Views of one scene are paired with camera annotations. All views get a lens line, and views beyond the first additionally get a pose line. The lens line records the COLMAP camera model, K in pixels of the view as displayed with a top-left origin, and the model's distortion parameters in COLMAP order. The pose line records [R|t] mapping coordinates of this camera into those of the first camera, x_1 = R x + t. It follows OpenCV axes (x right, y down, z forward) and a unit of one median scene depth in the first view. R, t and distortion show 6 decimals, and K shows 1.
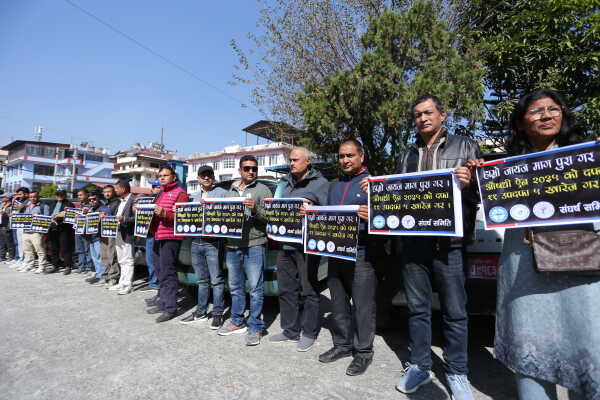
lens RADIAL K [[290.3, 0, 287.0], [0, 290.3, 197.5], [0, 0, 1]] dist [-0.029215, 0.009158]
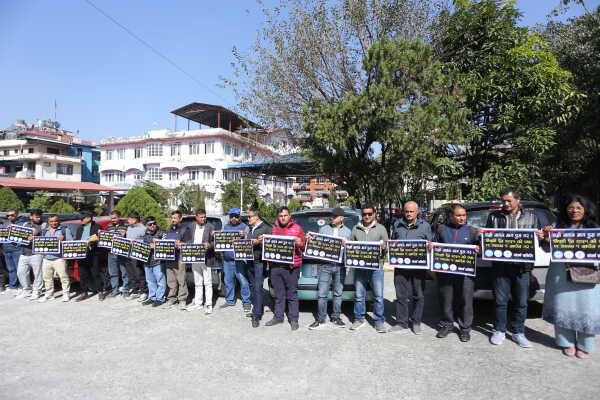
lens RADIAL K [[316.4, 0, 297.8], [0, 316.4, 198.8], [0, 0, 1]] dist [-0.034451, 0.007143]
pose [[0.963772, -0.023966, 0.265648, -0.422304], [0.012210, 0.998875, 0.045818, -0.113591], [-0.266448, -0.040914, 0.962981, -0.176247]]
